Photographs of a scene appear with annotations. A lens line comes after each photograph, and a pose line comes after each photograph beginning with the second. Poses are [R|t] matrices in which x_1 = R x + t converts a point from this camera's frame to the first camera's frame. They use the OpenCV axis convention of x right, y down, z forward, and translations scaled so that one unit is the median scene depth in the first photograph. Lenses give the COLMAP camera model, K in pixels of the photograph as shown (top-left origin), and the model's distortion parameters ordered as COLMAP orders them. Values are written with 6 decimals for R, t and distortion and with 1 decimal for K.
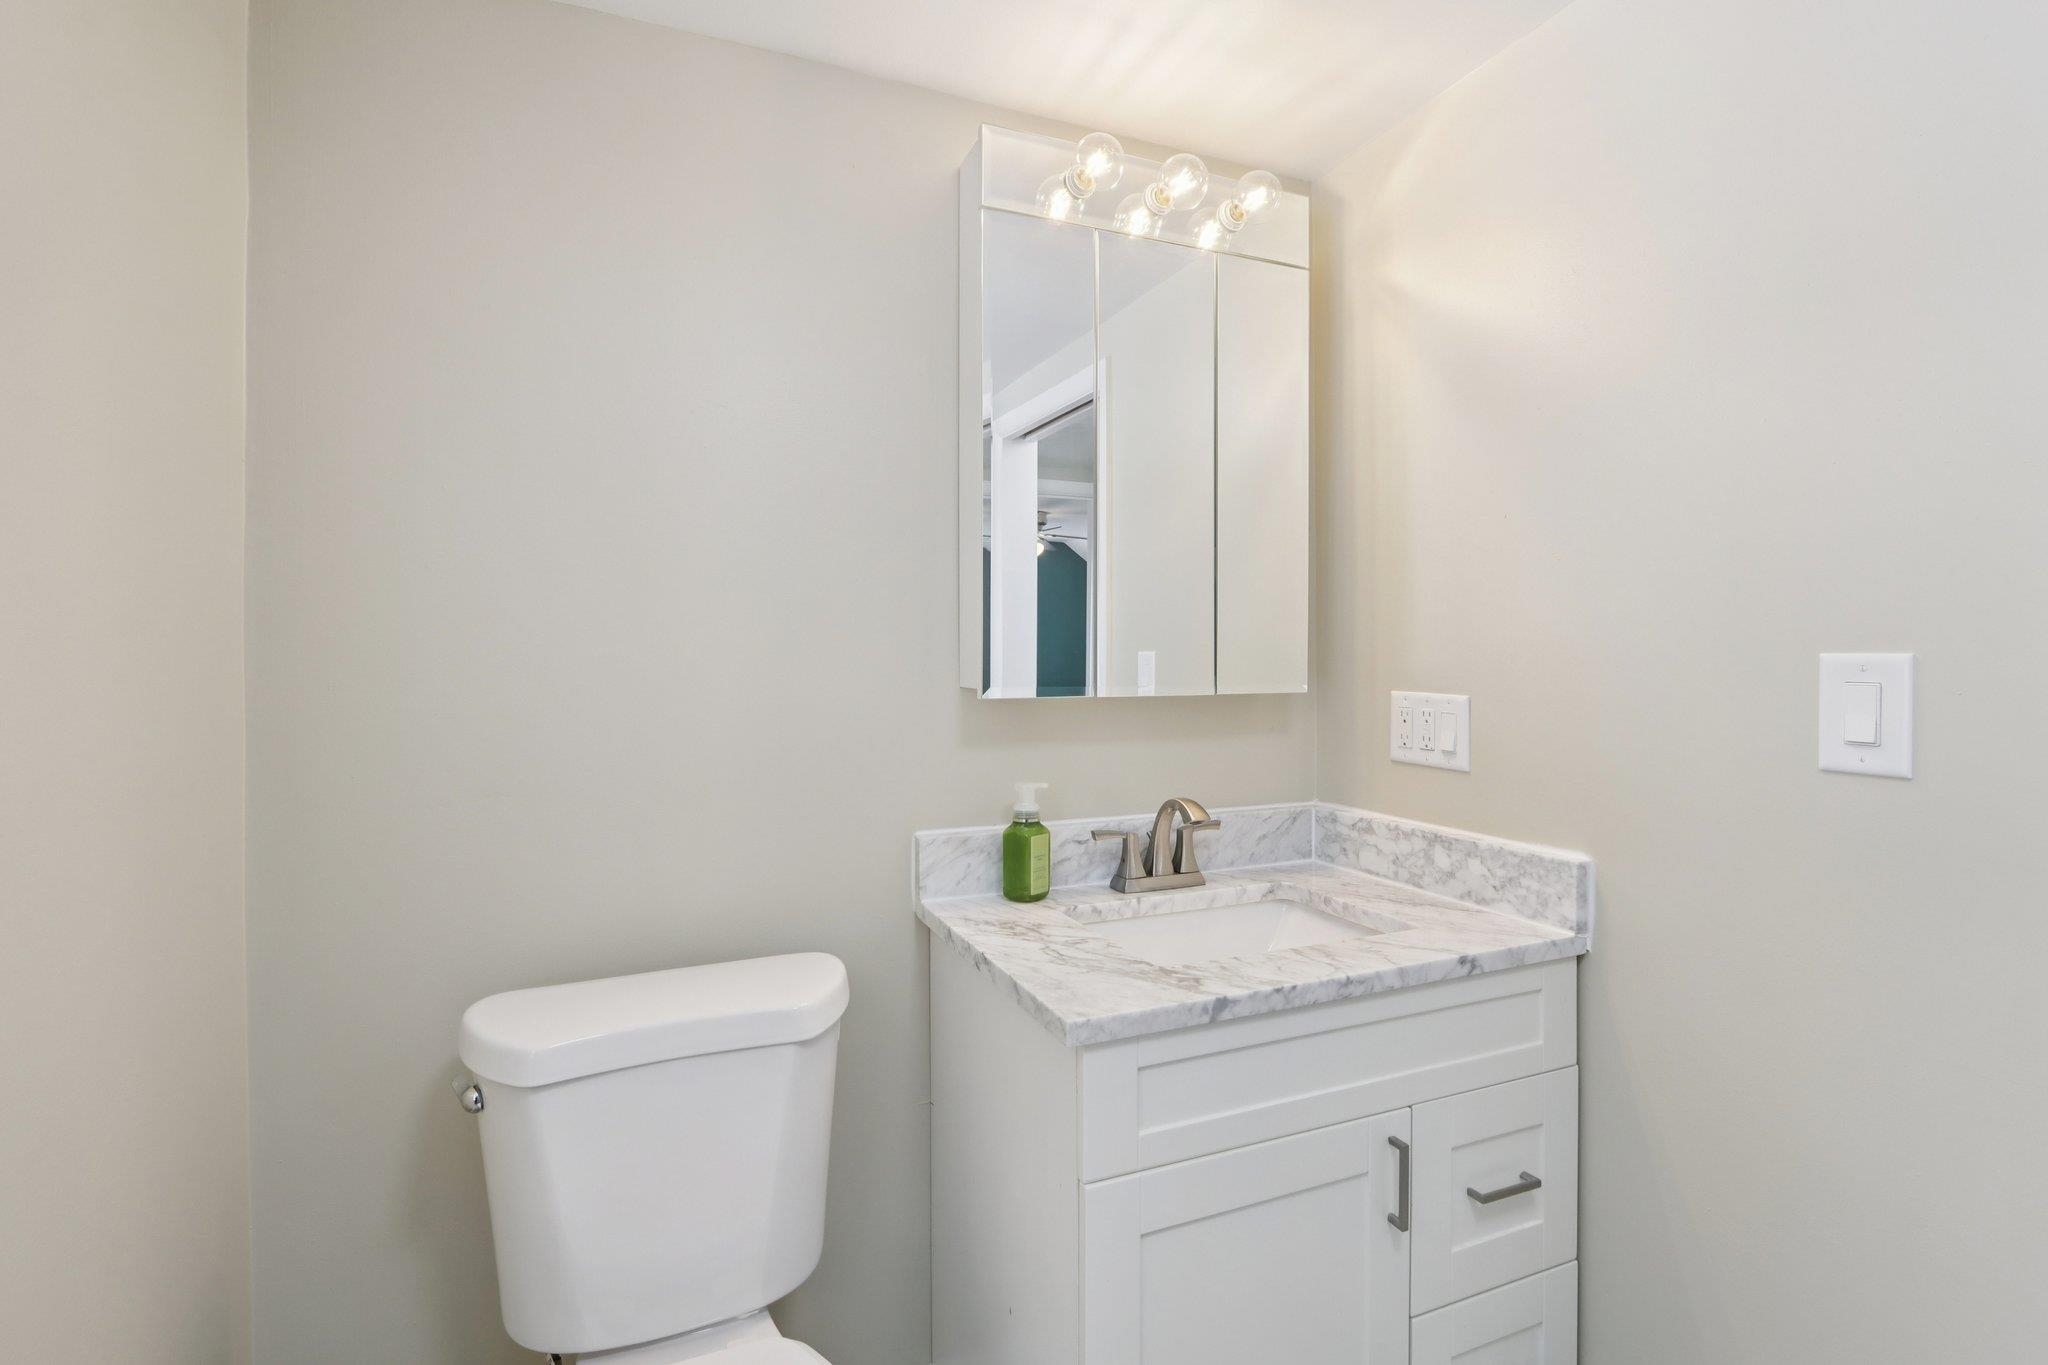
lens RADIAL K [[949.4, 0, 1022.6], [0, 949.4, 667.0], [0, 0, 1]] dist [-0.015851, 0.001497]
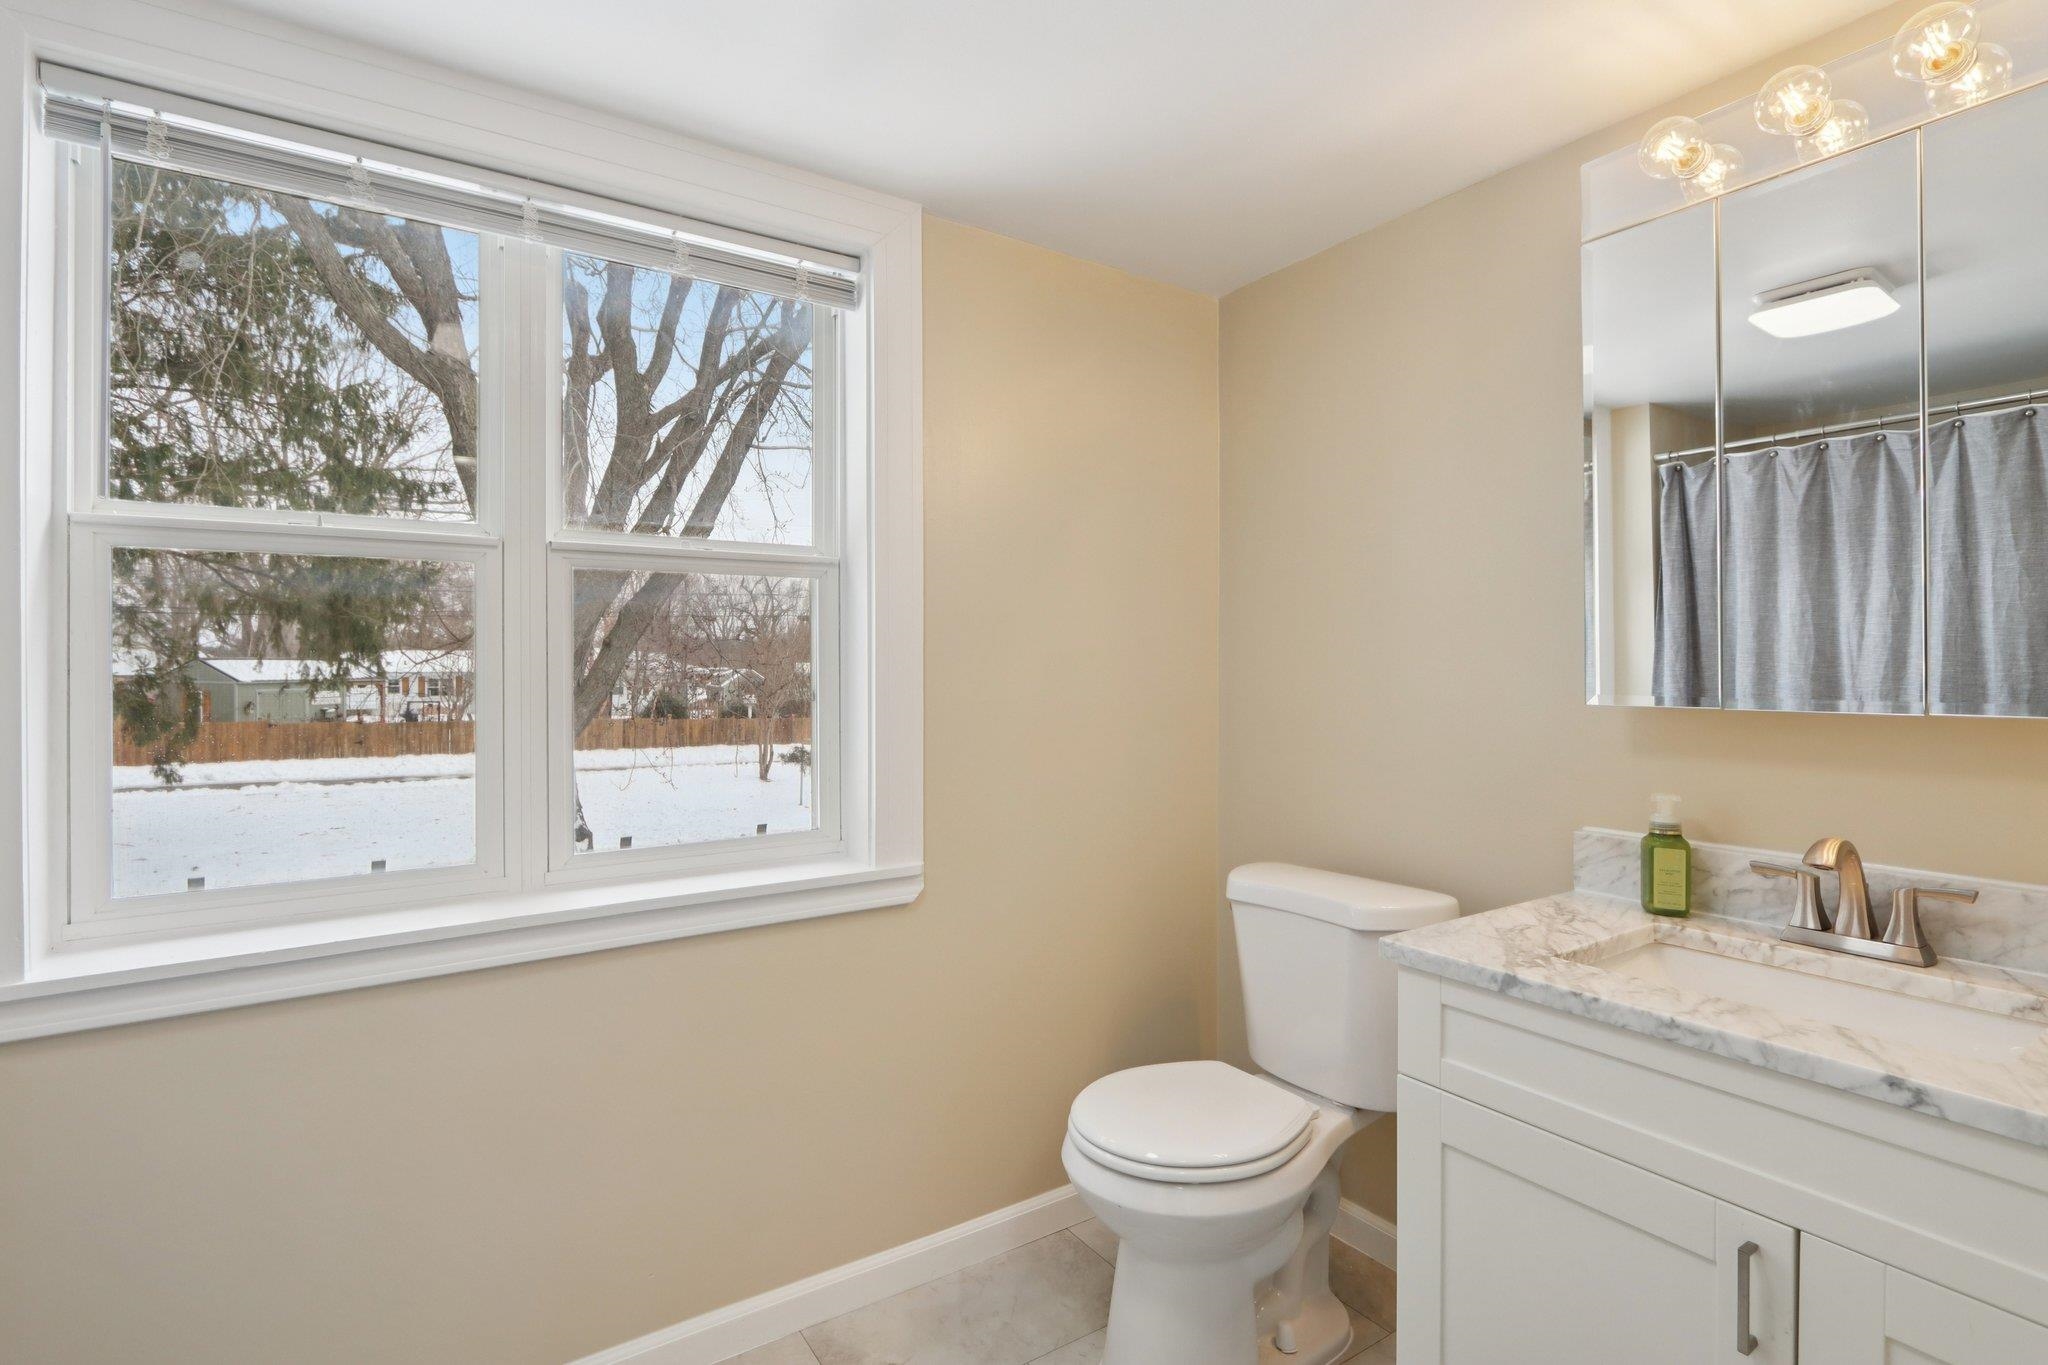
lens RADIAL K [[949.4, 0, 1024.8], [0, 949.4, 672.9], [0, 0, 1]] dist [-0.015851, 0.001497]
pose [[0.193594, 0.004804, -0.981070, 1.073403], [-0.009889, 0.999947, 0.002945, 0.000536], [0.981032, 0.009132, 0.193631, 0.209413]]
